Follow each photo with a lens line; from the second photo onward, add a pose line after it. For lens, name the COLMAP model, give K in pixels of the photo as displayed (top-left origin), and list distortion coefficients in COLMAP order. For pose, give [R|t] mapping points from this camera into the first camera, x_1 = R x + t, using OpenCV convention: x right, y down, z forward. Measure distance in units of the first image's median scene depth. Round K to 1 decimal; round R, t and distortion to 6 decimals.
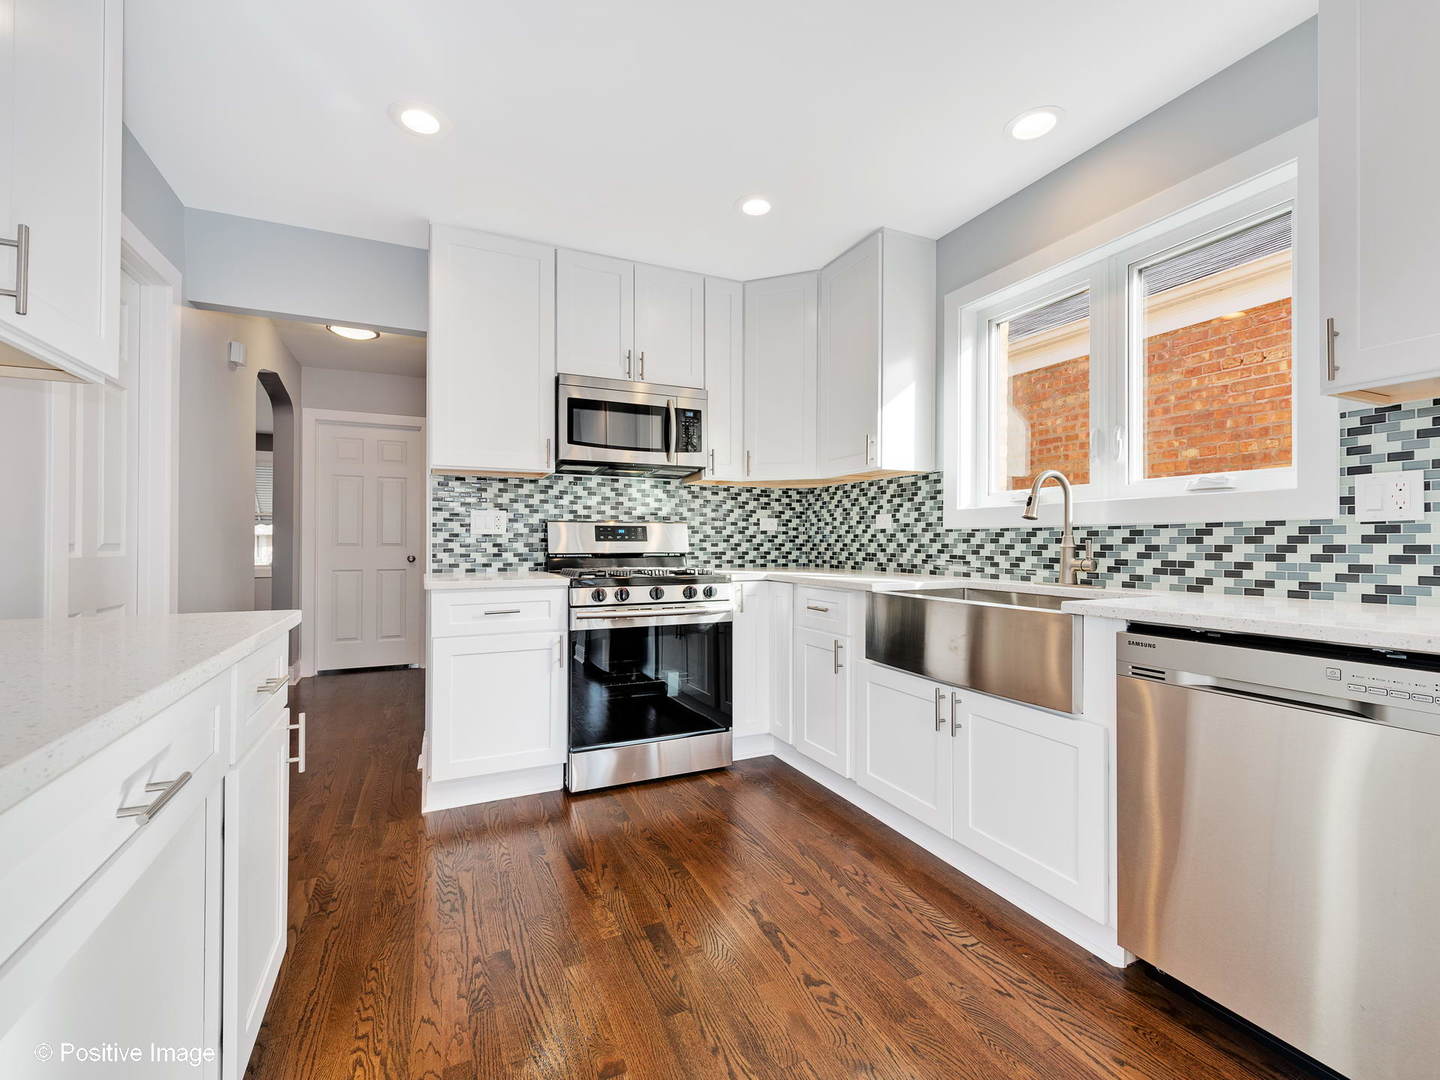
lens RADIAL K [[633.9, 0, 716.5], [0, 633.9, 537.3], [0, 0, 1]] dist [0.007255, -0.000423]
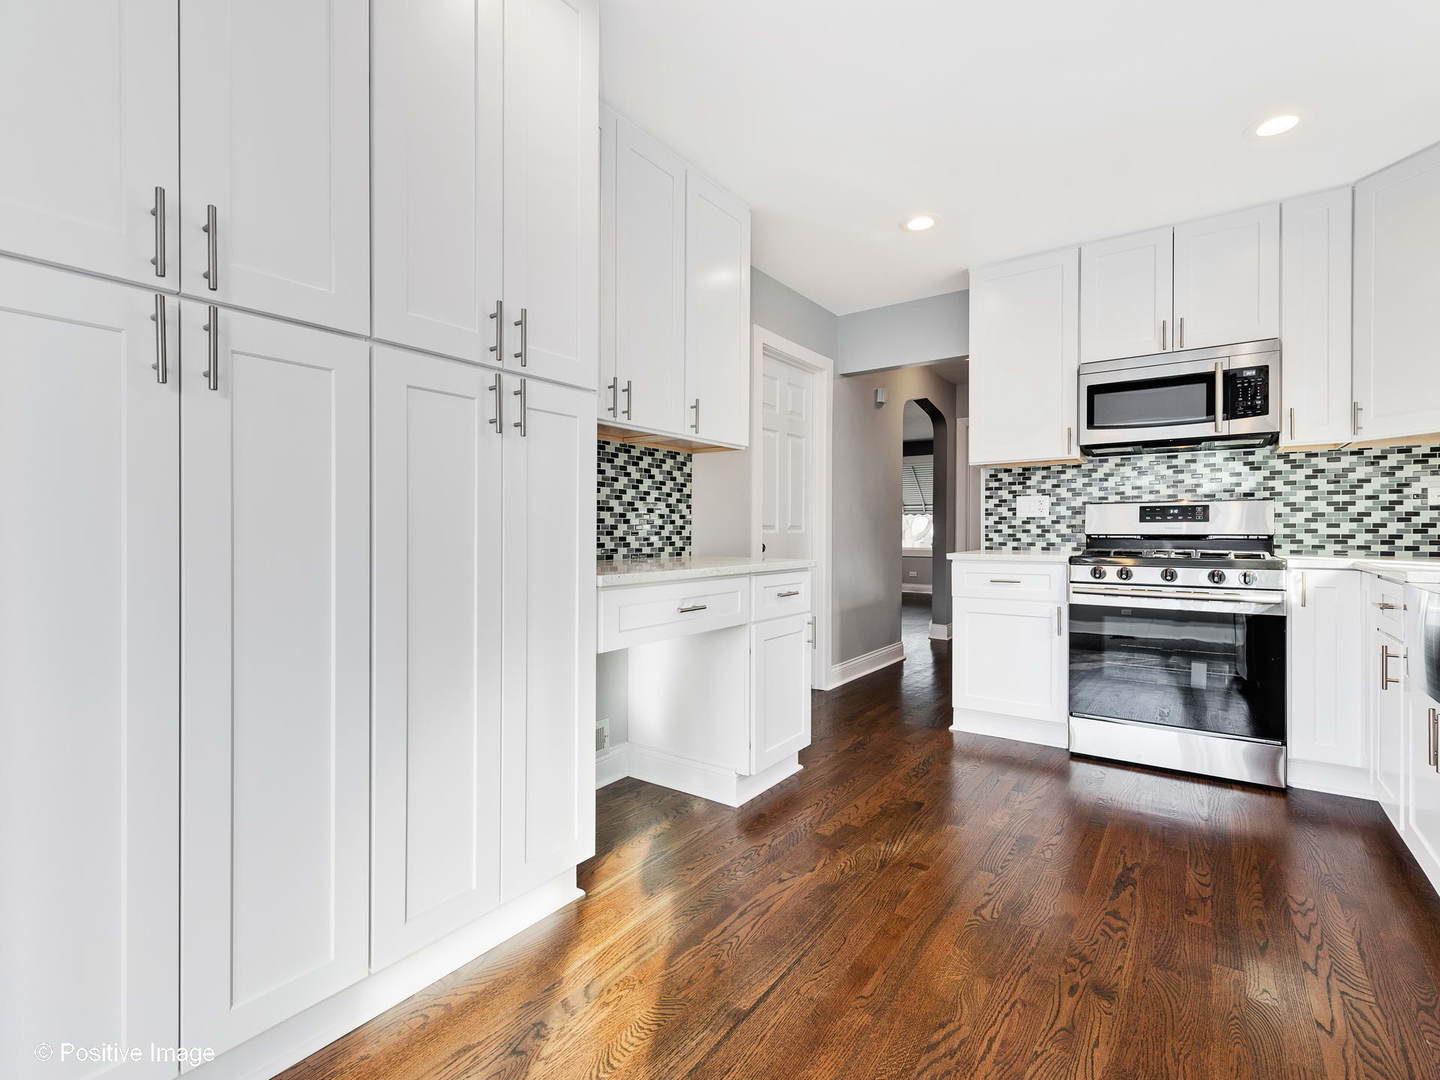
lens RADIAL K [[690.3, 0, 716.0], [0, 690.3, 532.7], [0, 0, 1]] dist [0.002387, -0.000648]
pose [[0.492614, 0.003498, -0.870241, 0.457955], [0.010733, 0.999891, 0.010095, 0.004940], [0.870182, -0.014313, 0.492523, -0.103560]]
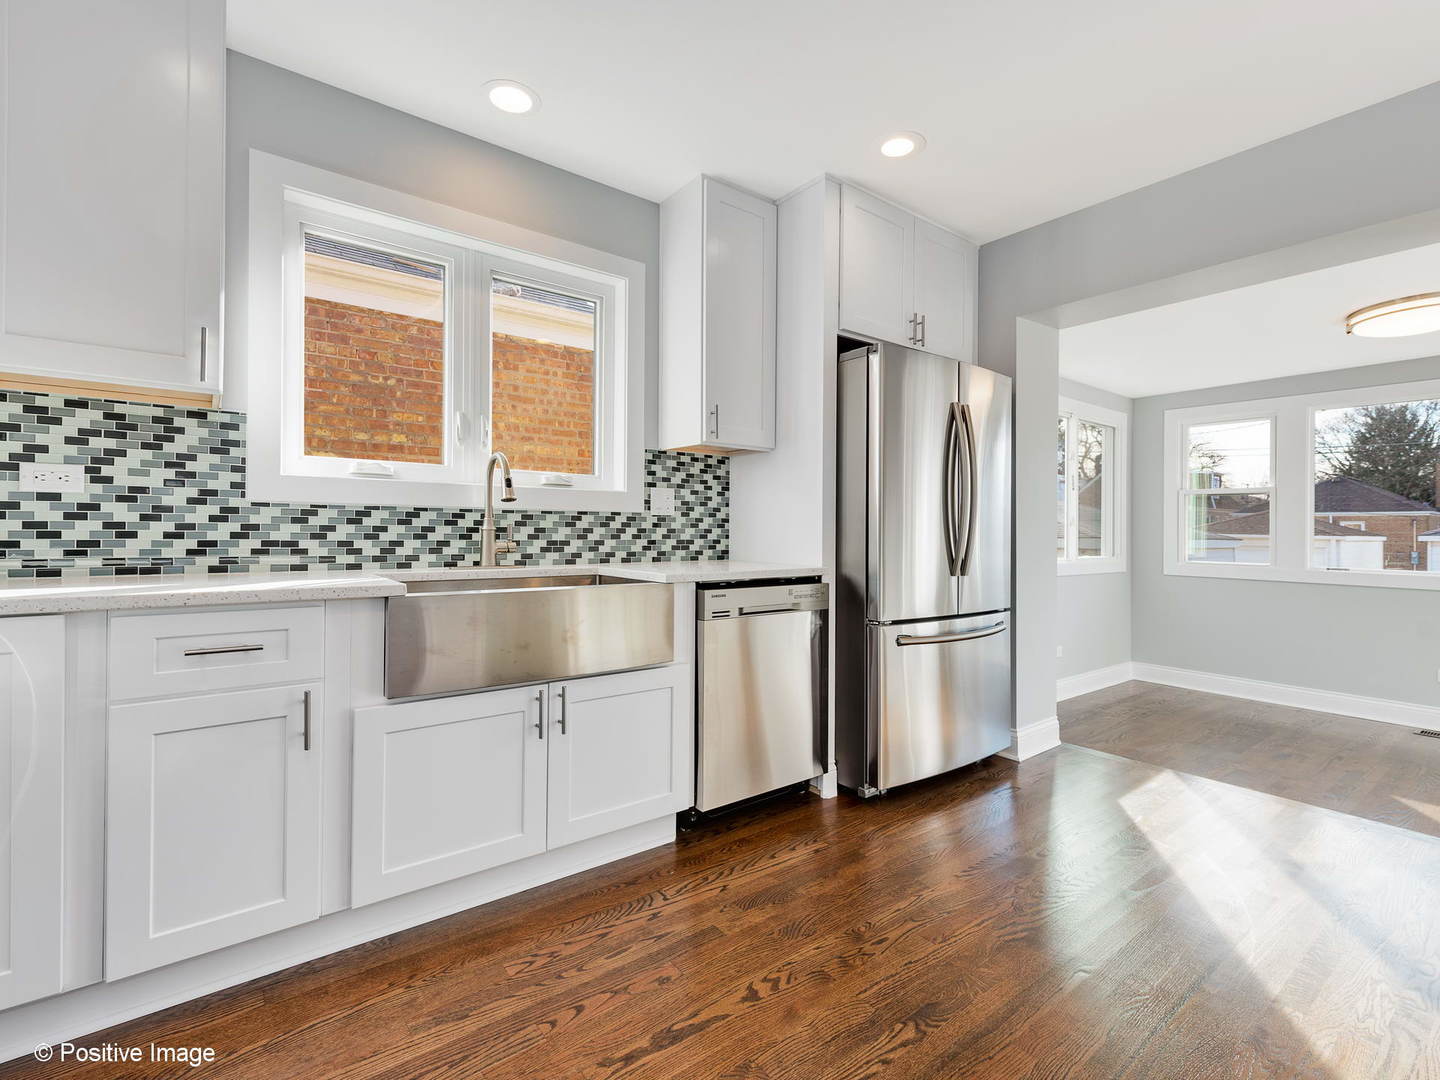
lens RADIAL K [[633.9, 0, 741.0], [0, 633.9, 524.4], [0, 0, 1]] dist [0.007255, -0.000423]
pose [[-0.216700, 0.000780, 0.976238, -0.410788], [-0.022381, 0.999733, -0.005767, 0.003110], [-0.975982, -0.023099, -0.216625, 0.661648]]
